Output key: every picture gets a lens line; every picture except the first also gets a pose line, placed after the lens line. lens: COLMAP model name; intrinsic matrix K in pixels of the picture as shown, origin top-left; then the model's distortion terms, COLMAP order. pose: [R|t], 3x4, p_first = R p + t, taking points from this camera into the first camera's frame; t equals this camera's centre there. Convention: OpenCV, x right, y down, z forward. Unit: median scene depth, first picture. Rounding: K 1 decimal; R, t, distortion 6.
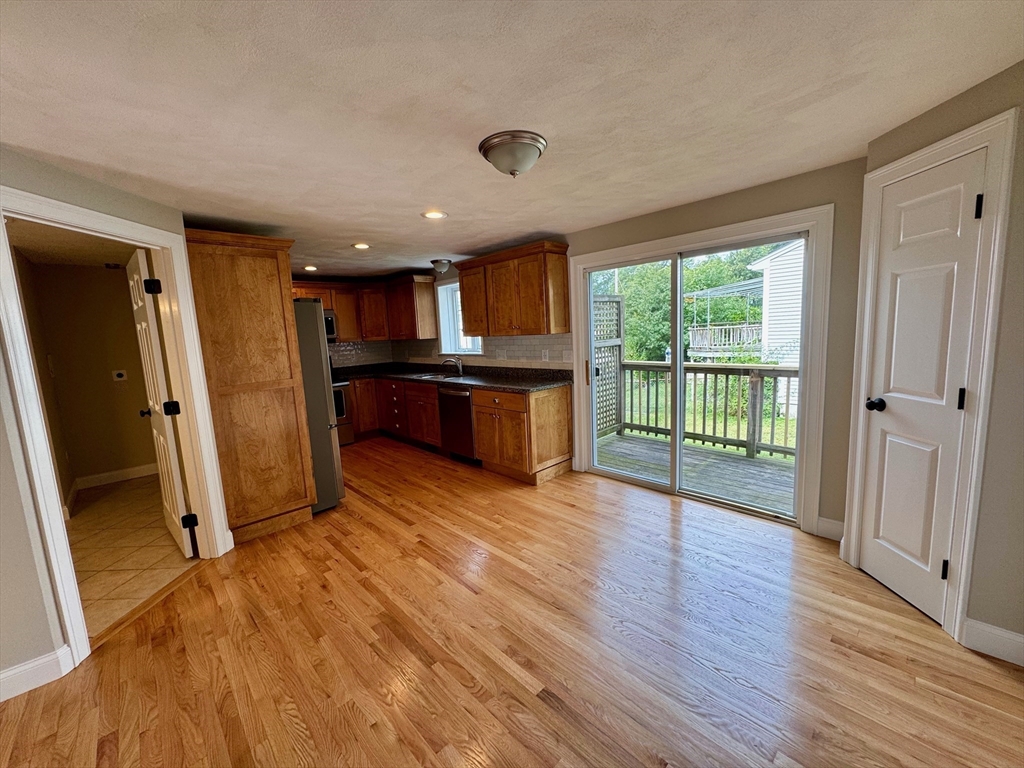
lens RADIAL K [[405.8, 0, 512.0], [0, 405.8, 384.0], [0, 0, 1]] dist [-0.001600, -0.000082]
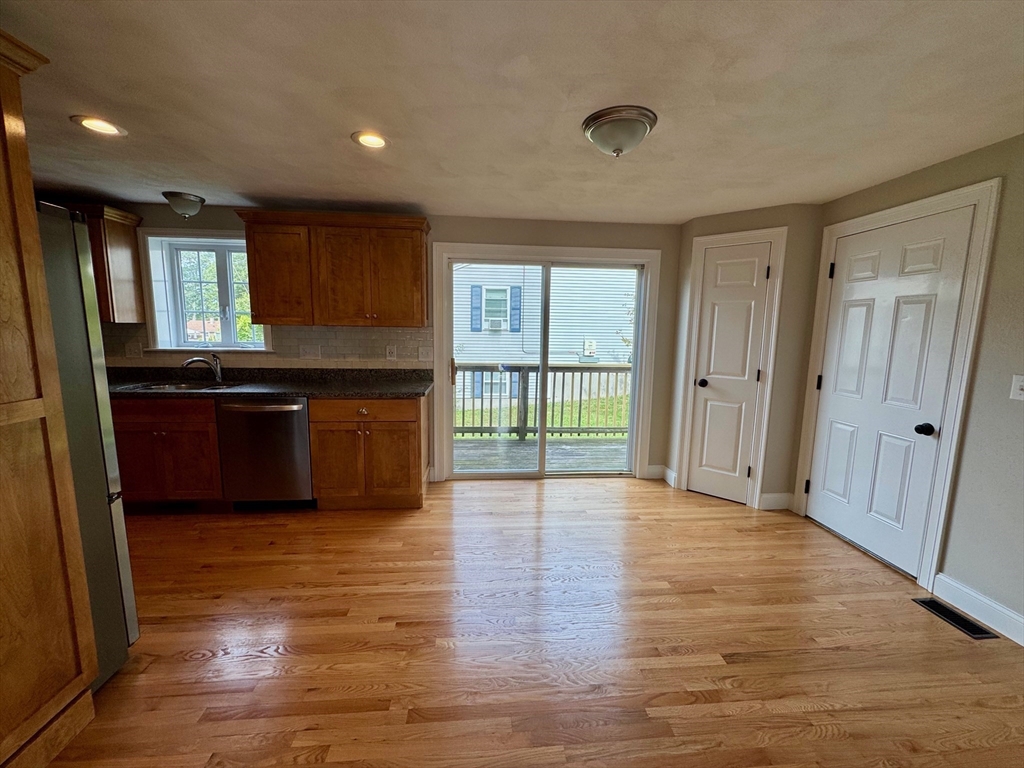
lens RADIAL K [[413.3, 0, 512.0], [0, 413.3, 384.0], [0, 0, 1]] dist [-0.001010, -0.000152]
pose [[0.626437, -0.046246, 0.778099, -0.573251], [0.055015, 0.998372, 0.015046, -0.007844], [-0.777528, 0.033382, 0.627962, 0.379381]]
